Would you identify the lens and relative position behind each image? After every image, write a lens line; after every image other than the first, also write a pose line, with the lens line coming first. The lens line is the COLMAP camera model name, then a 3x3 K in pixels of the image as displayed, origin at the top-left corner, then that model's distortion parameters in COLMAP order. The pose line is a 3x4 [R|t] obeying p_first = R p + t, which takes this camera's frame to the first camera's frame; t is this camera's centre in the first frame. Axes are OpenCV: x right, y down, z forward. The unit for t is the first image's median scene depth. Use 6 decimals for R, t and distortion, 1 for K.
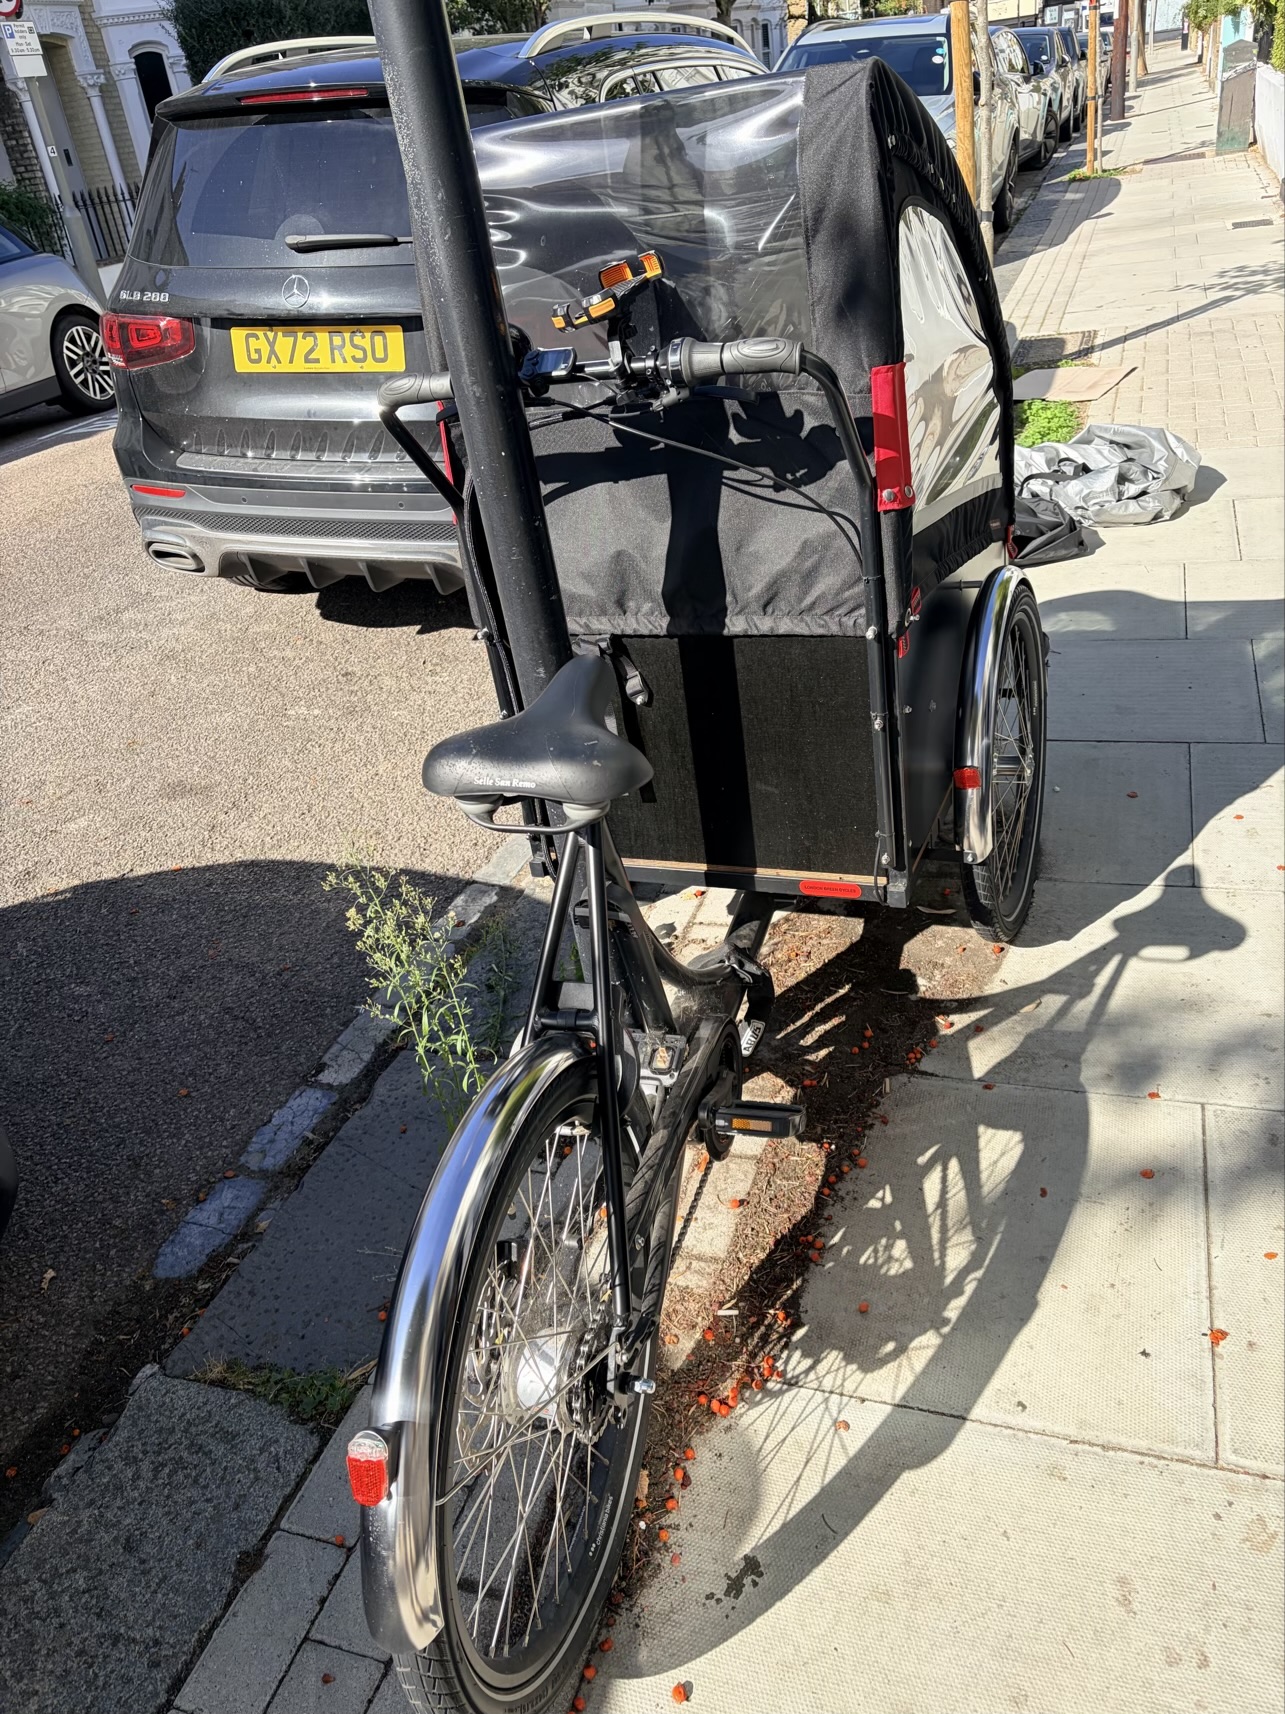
lens RADIAL K [[1332.1, 0, 642.7], [0, 1332.1, 855.8], [0, 0, 1]] dist [0.034113, -0.013788]
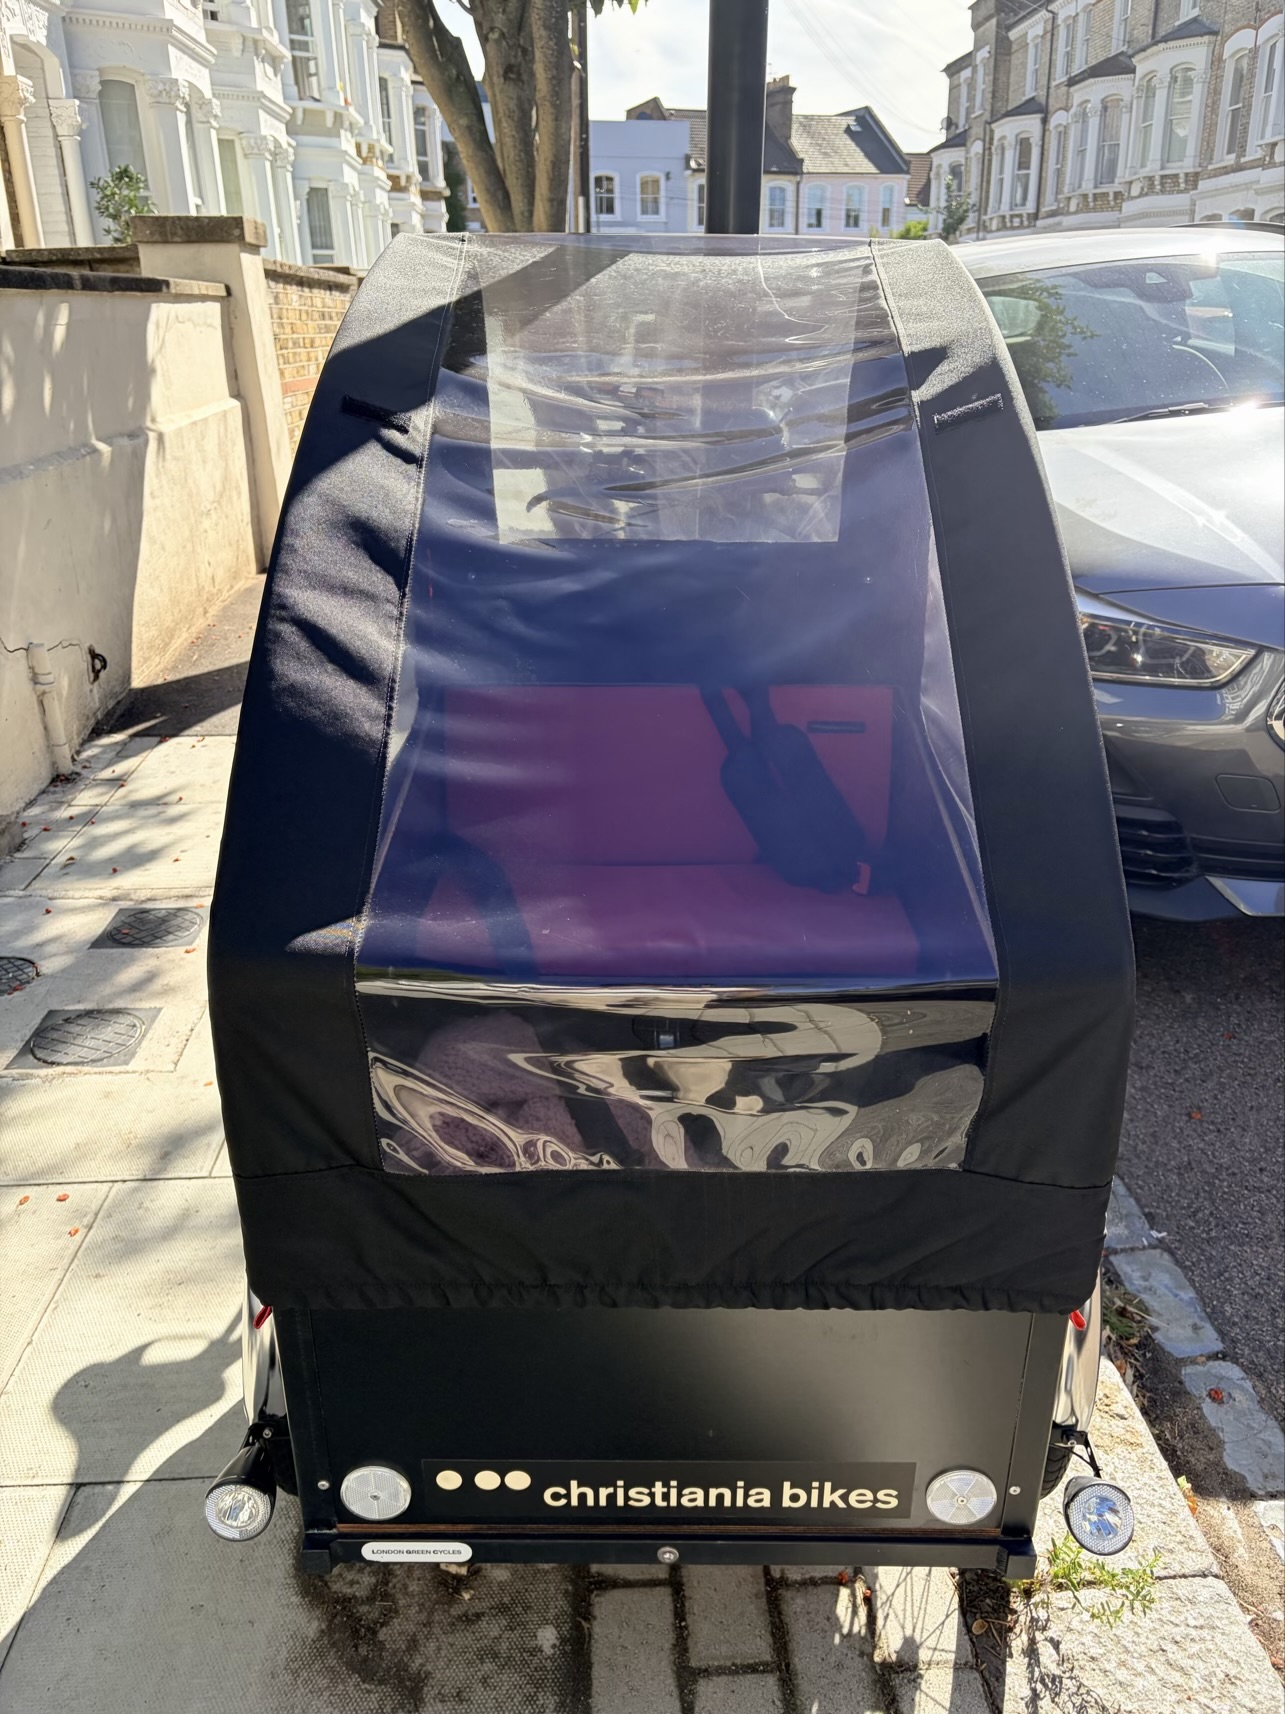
lens RADIAL K [[1332.1, 0, 654.8], [0, 1332.1, 867.4], [0, 0, 1]] dist [0.034113, -0.013788]
pose [[-0.920200, 0.271568, -0.281928, 0.329377], [-0.064171, 0.605819, 0.793010, -0.887172], [0.386153, 0.747820, -0.540047, 1.580110]]
